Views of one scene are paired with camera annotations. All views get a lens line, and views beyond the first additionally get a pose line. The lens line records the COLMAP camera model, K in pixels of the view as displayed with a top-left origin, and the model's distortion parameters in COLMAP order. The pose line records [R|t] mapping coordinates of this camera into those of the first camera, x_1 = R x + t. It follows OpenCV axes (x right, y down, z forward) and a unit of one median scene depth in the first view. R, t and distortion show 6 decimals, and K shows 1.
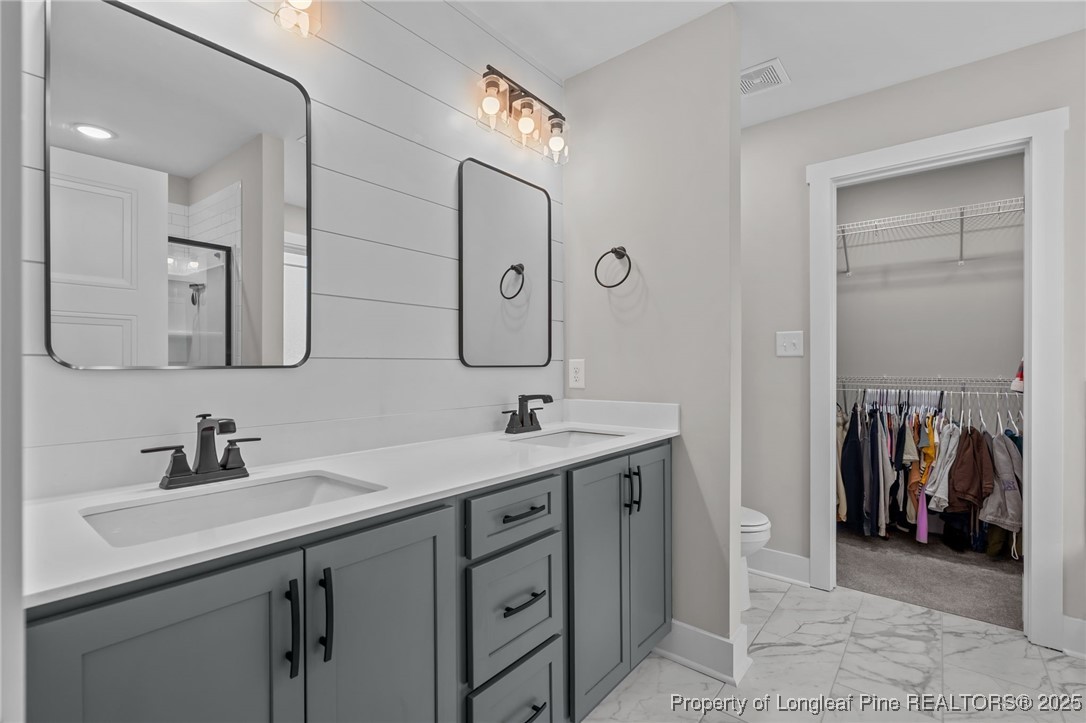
lens RADIAL K [[497.7, 0, 553.6], [0, 497.7, 363.3], [0, 0, 1]] dist [0.002821, 0.000495]
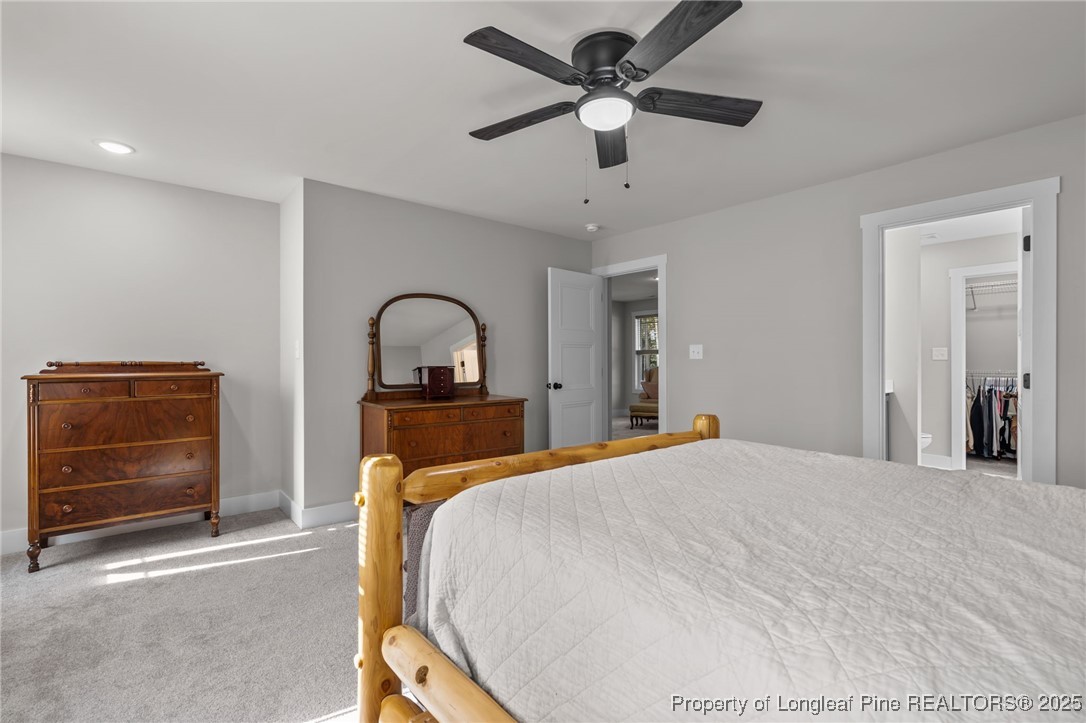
lens RADIAL K [[497.7, 0, 538.2], [0, 497.7, 360.1], [0, 0, 1]] dist [0.002821, 0.000495]
pose [[0.980112, -0.000804, -0.198444, -0.632452], [0.000517, 0.999999, -0.001495, -0.009561], [0.198445, 0.001363, 0.980111, -1.147386]]
